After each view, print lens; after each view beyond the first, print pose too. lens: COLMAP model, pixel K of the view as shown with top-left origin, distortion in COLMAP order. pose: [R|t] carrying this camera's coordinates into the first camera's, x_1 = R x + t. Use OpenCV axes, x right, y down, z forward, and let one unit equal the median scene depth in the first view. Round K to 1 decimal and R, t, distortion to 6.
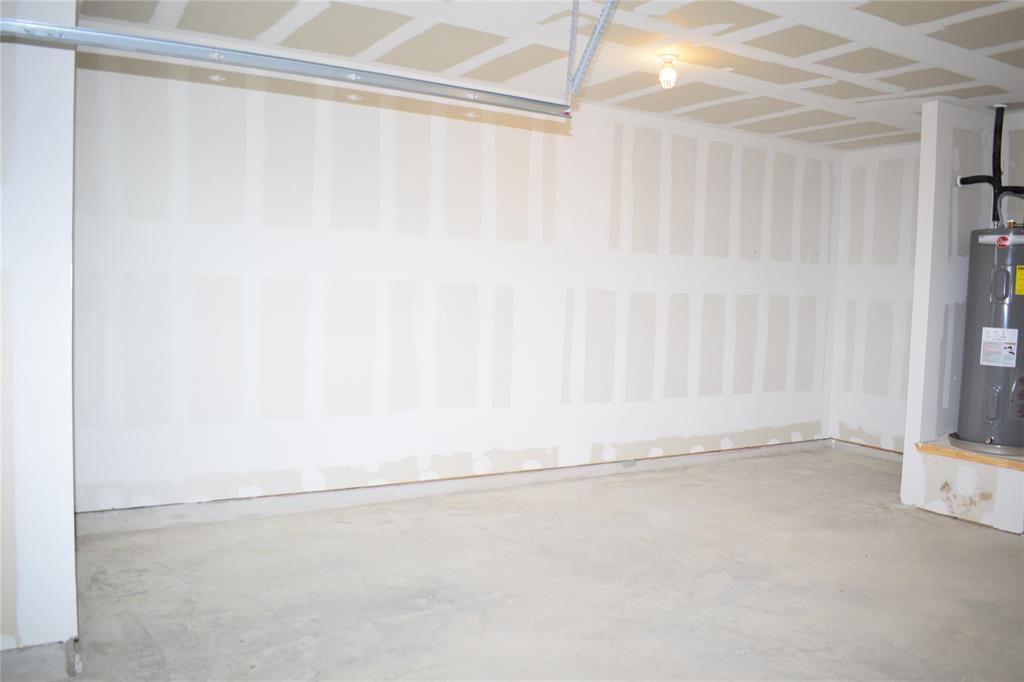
lens RADIAL K [[802.0, 0, 517.0], [0, 802.0, 345.9], [0, 0, 1]] dist [-0.094355, 0.014430]
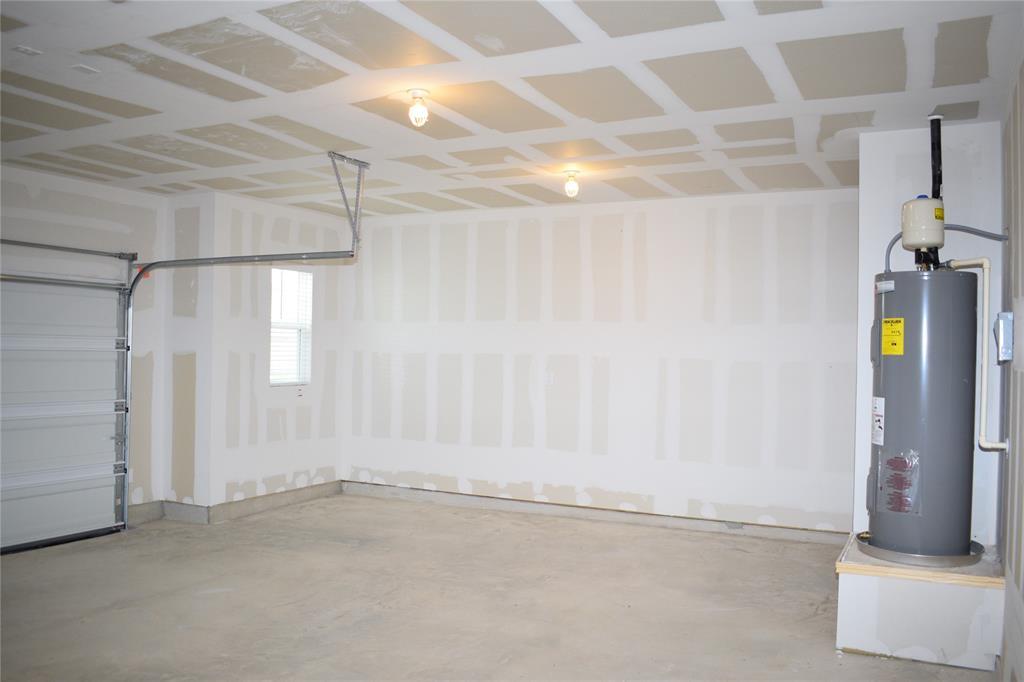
lens RADIAL K [[801.5, 0, 512.0], [0, 801.5, 341.0], [0, 0, 1]] dist [-0.079721, -0.002221]
pose [[0.552631, -0.030922, -0.832852, 1.042815], [-0.056414, 0.995632, -0.074399, 0.001987], [0.831515, 0.088099, 0.548472, 0.213219]]
